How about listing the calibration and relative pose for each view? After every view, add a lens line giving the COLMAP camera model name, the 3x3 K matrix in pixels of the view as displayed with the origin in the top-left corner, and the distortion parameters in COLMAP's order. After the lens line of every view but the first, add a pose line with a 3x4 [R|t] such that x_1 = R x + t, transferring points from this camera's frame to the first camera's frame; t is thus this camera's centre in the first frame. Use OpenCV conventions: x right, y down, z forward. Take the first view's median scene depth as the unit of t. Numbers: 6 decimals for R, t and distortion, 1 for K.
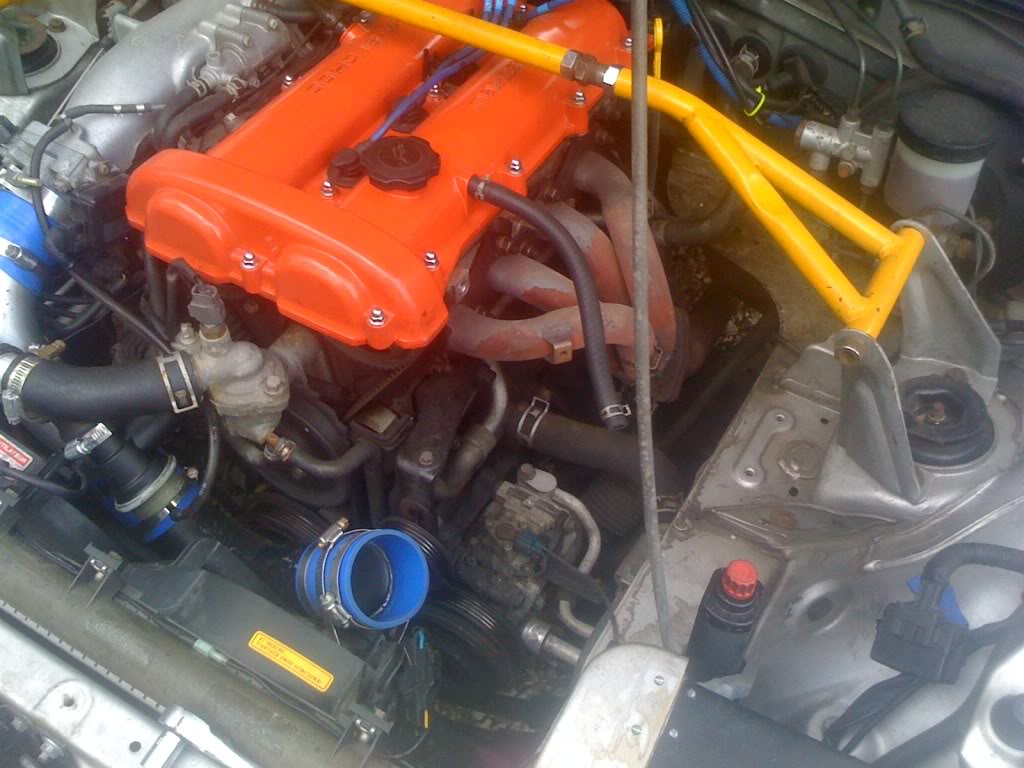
lens RADIAL K [[1096.4, 0, 512.0], [0, 1096.4, 384.0], [0, 0, 1]] dist [-0.002360, -0.008607]
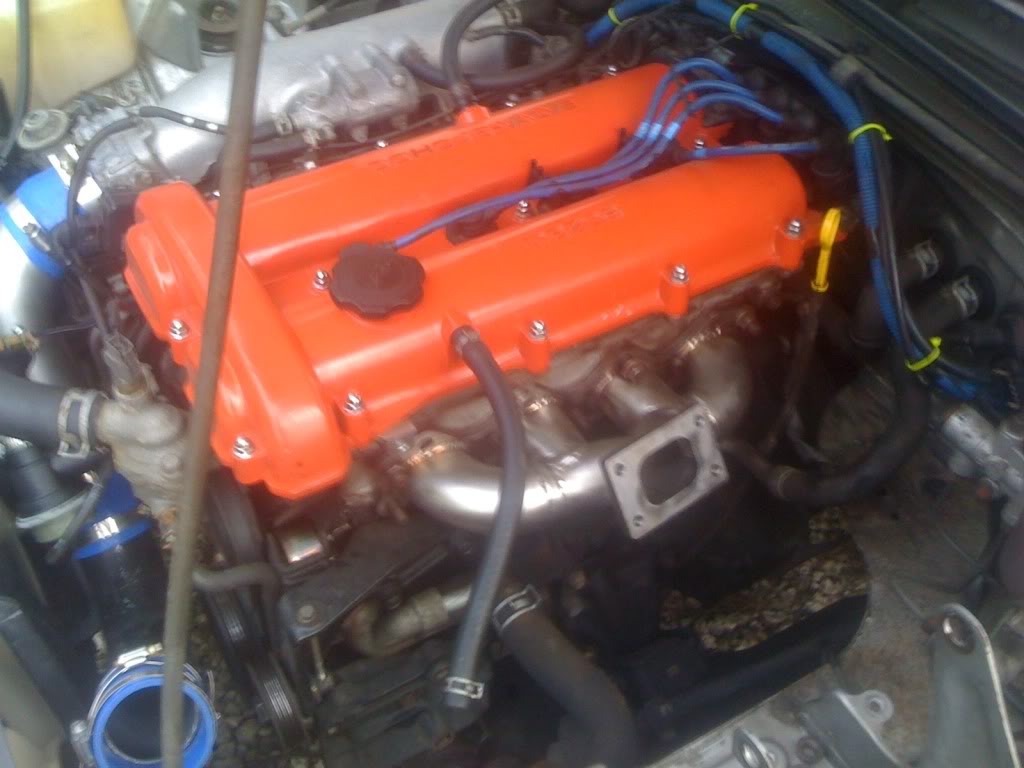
lens RADIAL K [[1096.4, 0, 512.0], [0, 1096.4, 384.0], [0, 0, 1]] dist [-0.002360, -0.008607]
pose [[0.870650, 0.369945, -0.324206, 0.261193], [-0.379177, 0.924594, 0.036762, -0.182388], [0.313359, 0.090924, 0.945272, 0.226925]]
